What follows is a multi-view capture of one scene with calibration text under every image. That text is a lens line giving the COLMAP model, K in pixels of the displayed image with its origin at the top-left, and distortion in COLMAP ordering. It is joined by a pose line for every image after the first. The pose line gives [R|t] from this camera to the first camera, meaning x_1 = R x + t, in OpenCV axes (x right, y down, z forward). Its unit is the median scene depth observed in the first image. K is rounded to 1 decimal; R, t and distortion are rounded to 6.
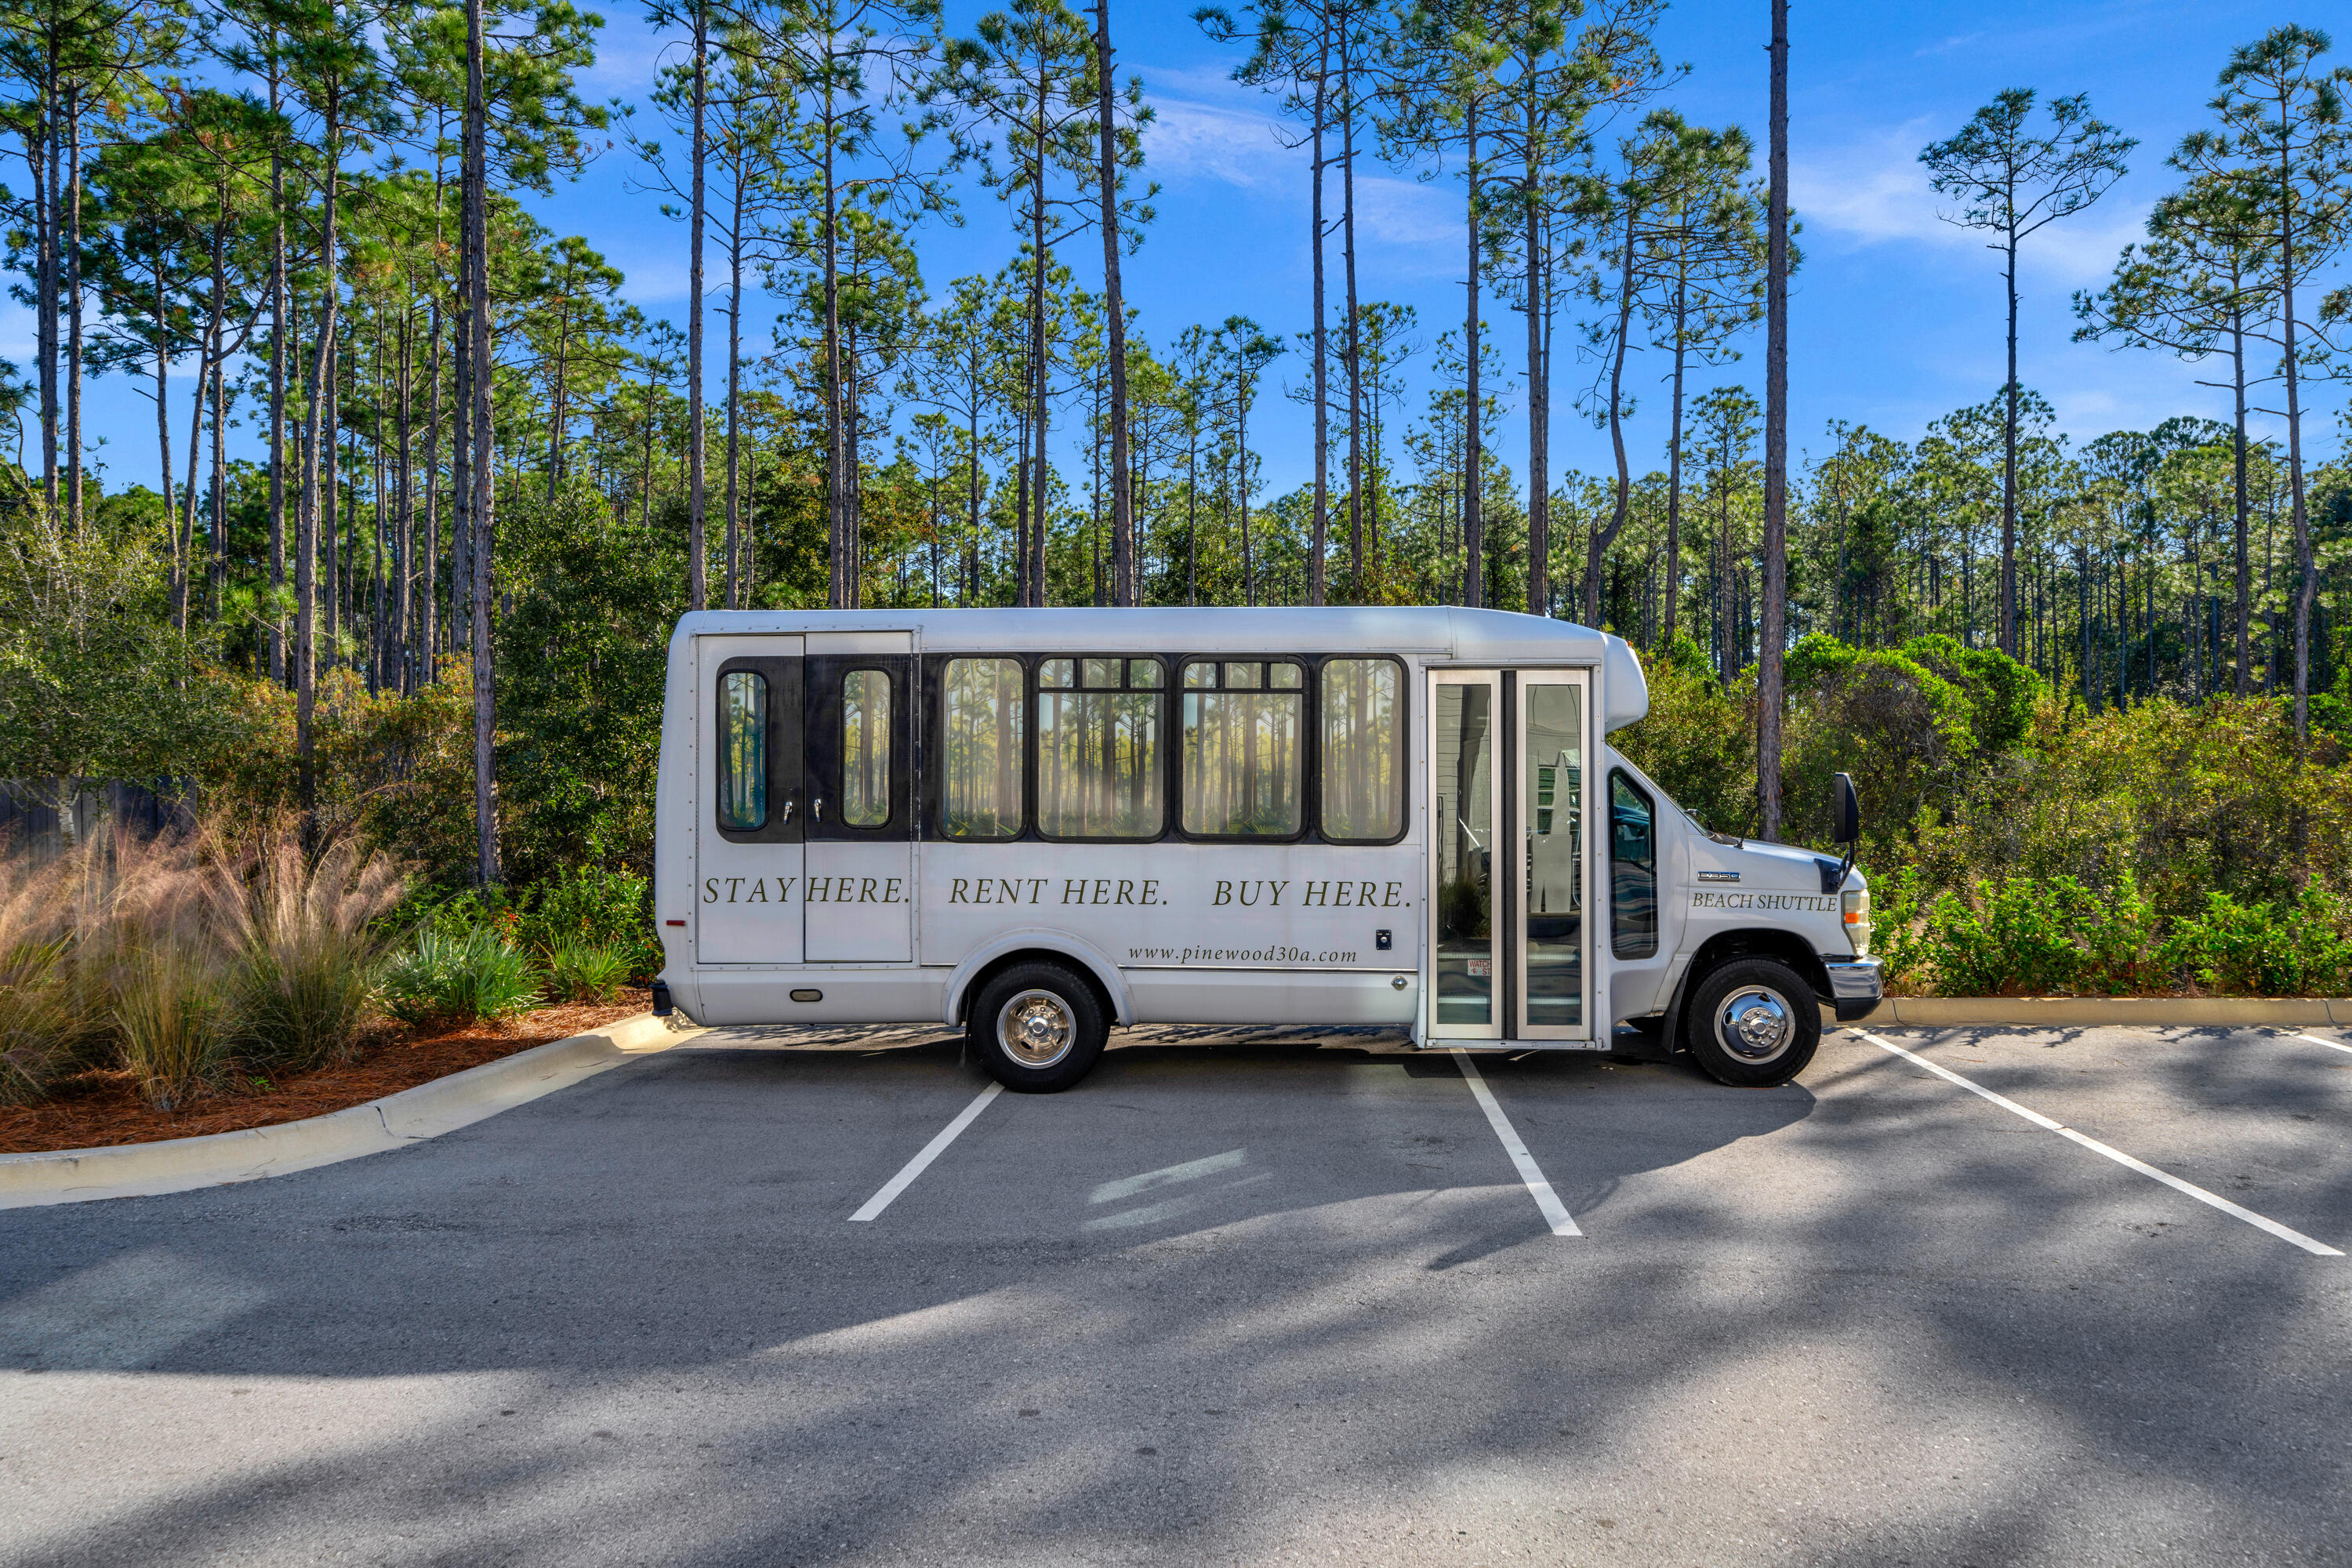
lens RADIAL K [[1619.8, 0, 1176.0], [0, 1619.8, 784.0], [0, 0, 1]] dist [-0.022475, -0.003791]
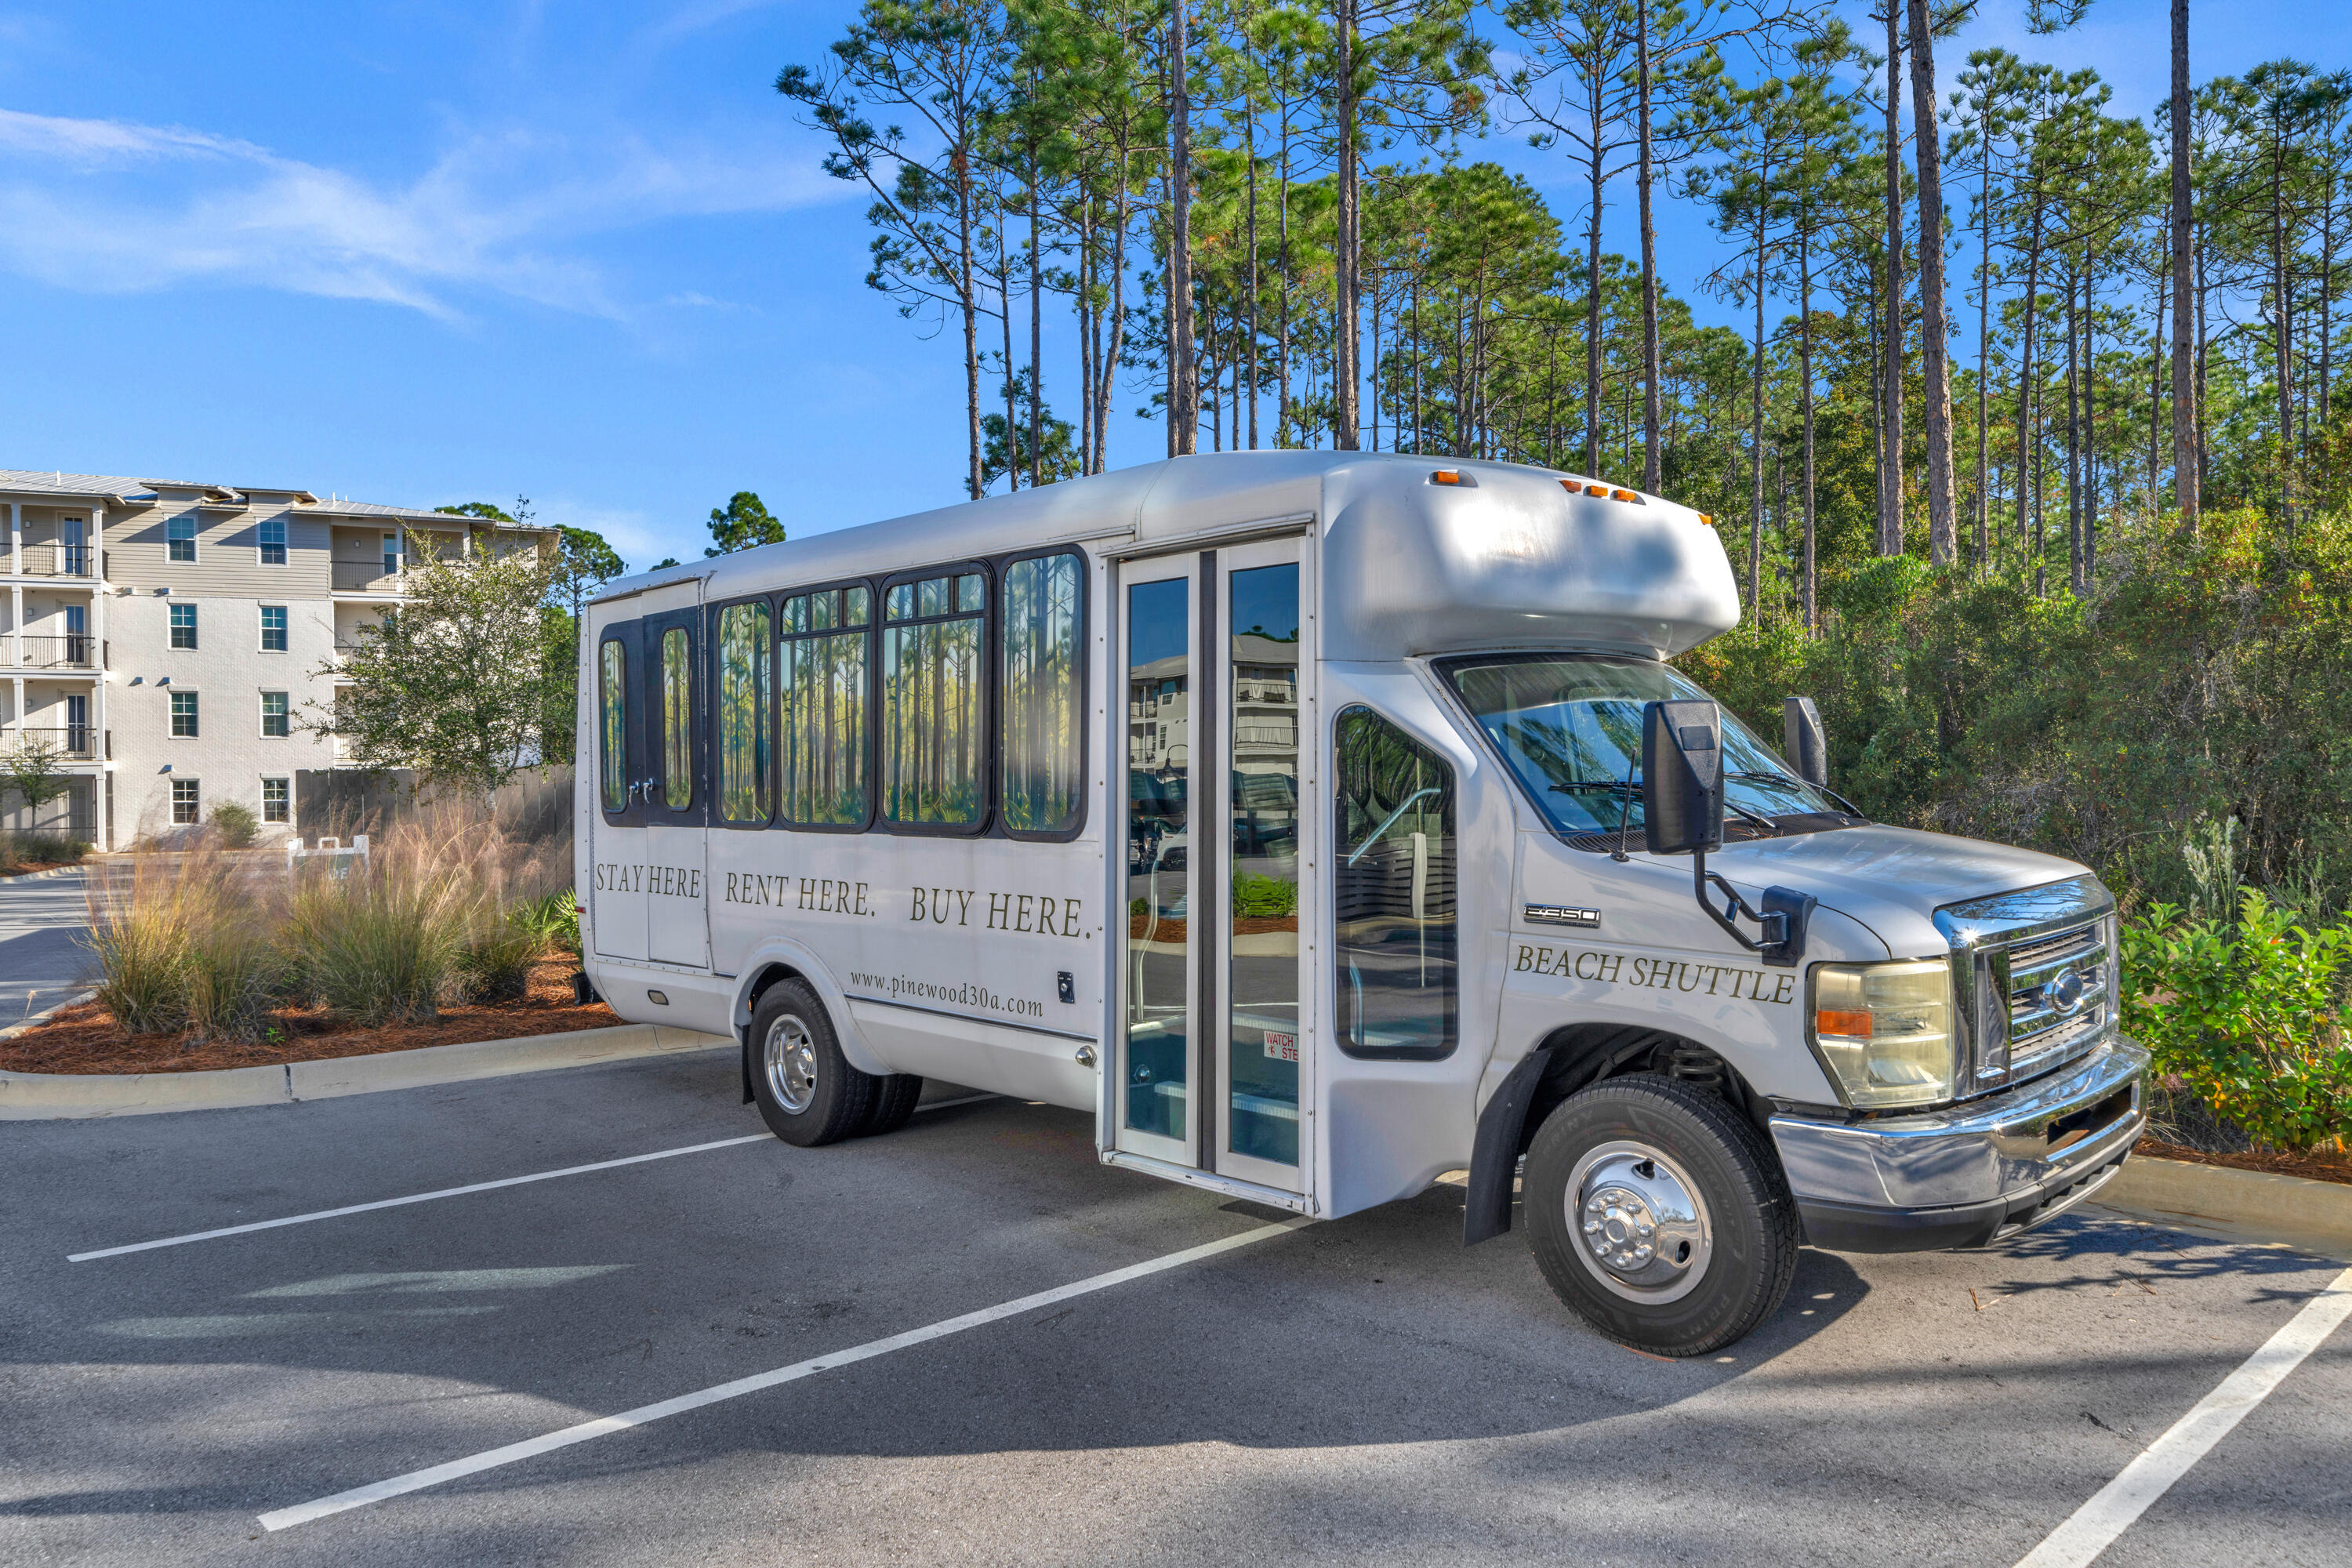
lens RADIAL K [[1619.8, 0, 1176.0], [0, 1619.8, 784.0], [0, 0, 1]] dist [-0.022475, -0.003791]
pose [[0.722857, -0.006376, -0.690968, 0.604802], [0.021359, 0.999686, 0.013120, 0.007280], [0.690668, -0.024243, 0.722766, 0.560767]]
